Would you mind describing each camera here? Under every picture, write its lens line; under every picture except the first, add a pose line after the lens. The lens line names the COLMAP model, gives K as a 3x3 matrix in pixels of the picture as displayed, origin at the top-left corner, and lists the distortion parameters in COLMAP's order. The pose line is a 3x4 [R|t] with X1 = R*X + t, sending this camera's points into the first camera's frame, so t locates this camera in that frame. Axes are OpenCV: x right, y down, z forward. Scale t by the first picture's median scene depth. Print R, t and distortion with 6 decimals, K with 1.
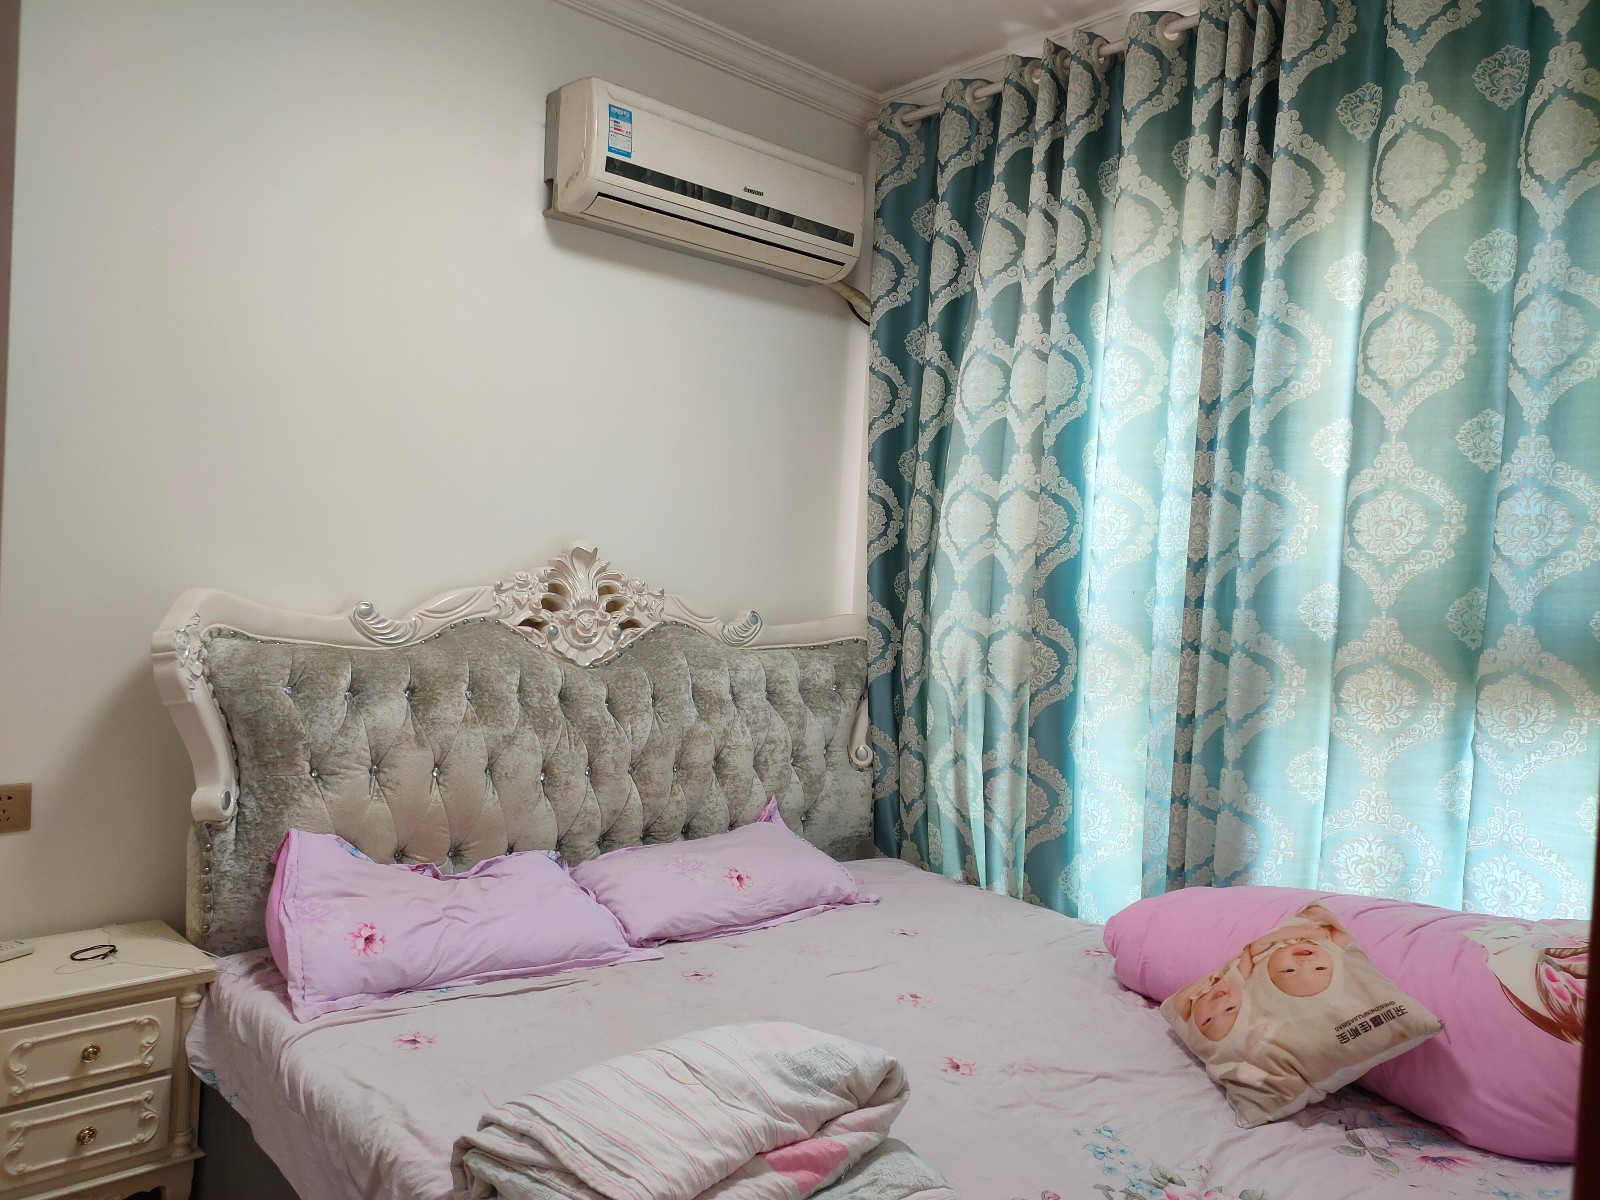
lens RADIAL K [[1196.7, 0, 801.2], [0, 1196.7, 603.0], [0, 0, 1]] dist [0.010740, 0.002920]
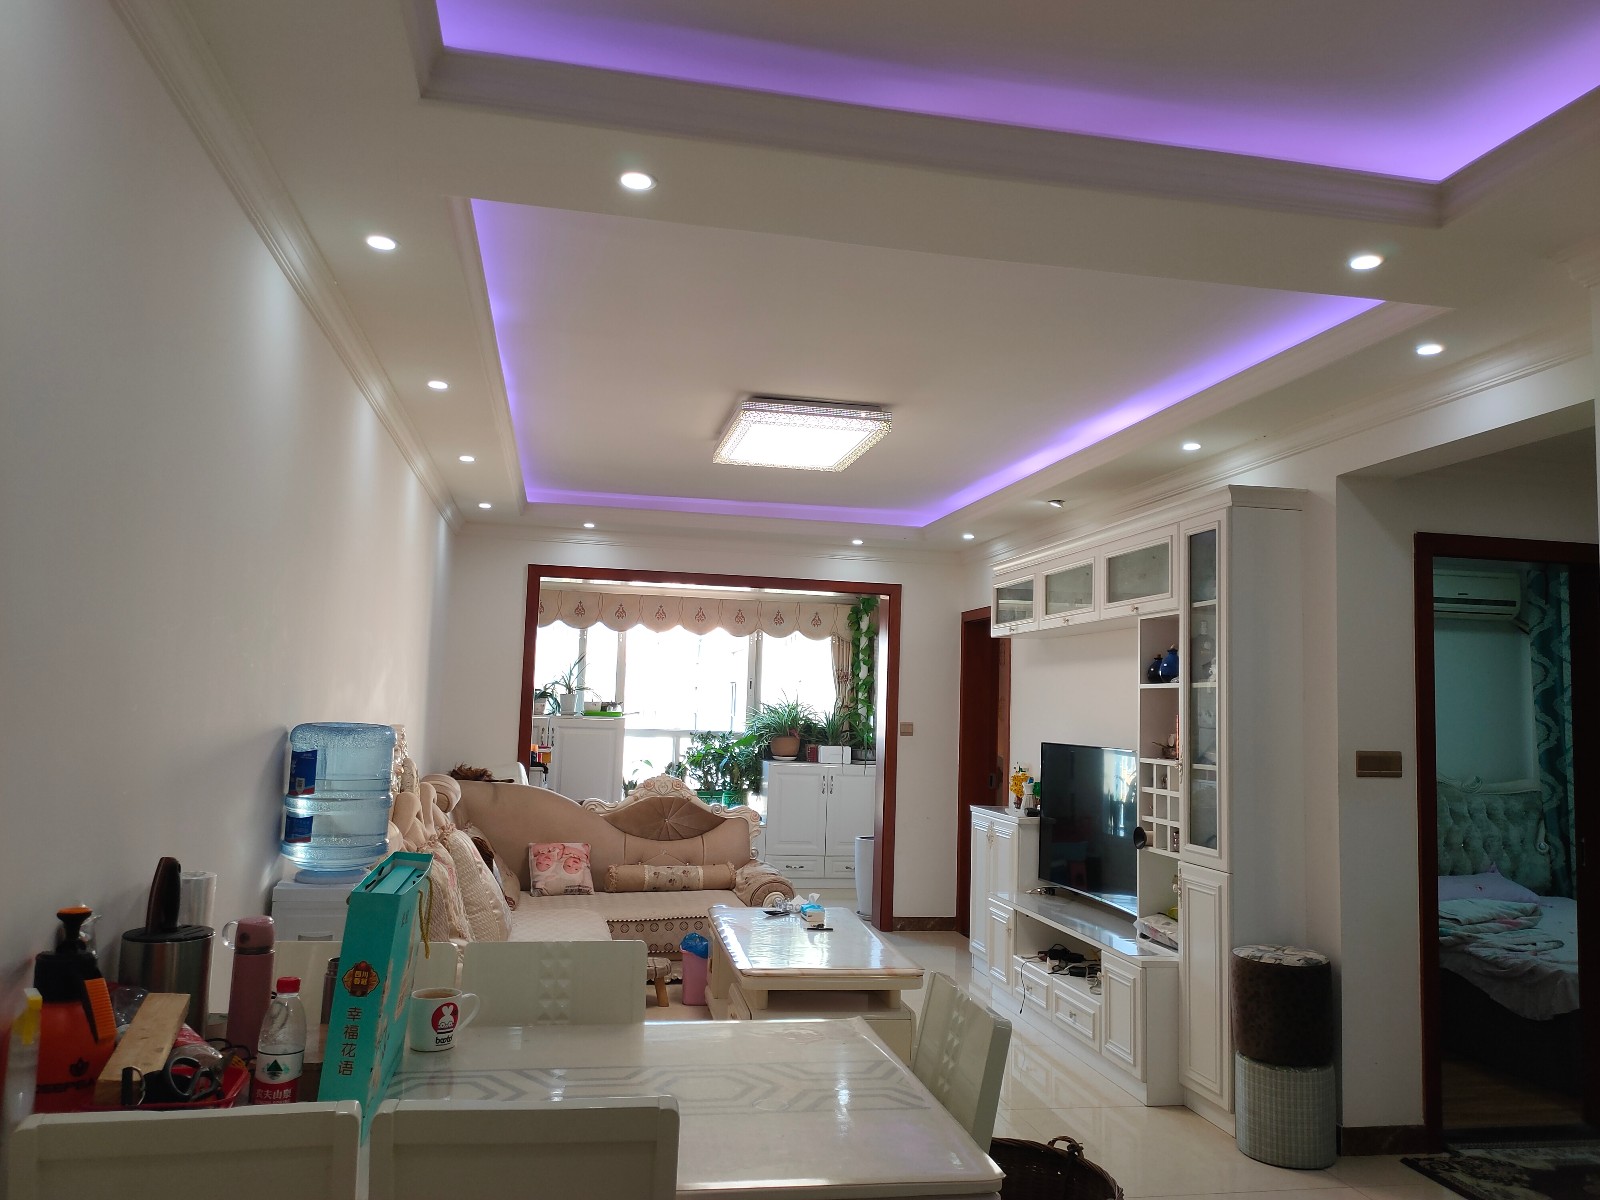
lens RADIAL K [[1196.7, 0, 805.3], [0, 1196.7, 587.9], [0, 0, 1]] dist [0.010740, 0.002920]
pose [[0.854215, -0.076152, -0.514313, 0.066315], [0.000128, 0.989246, -0.146261, -0.013979], [0.519920, 0.124872, 0.845038, -1.525850]]
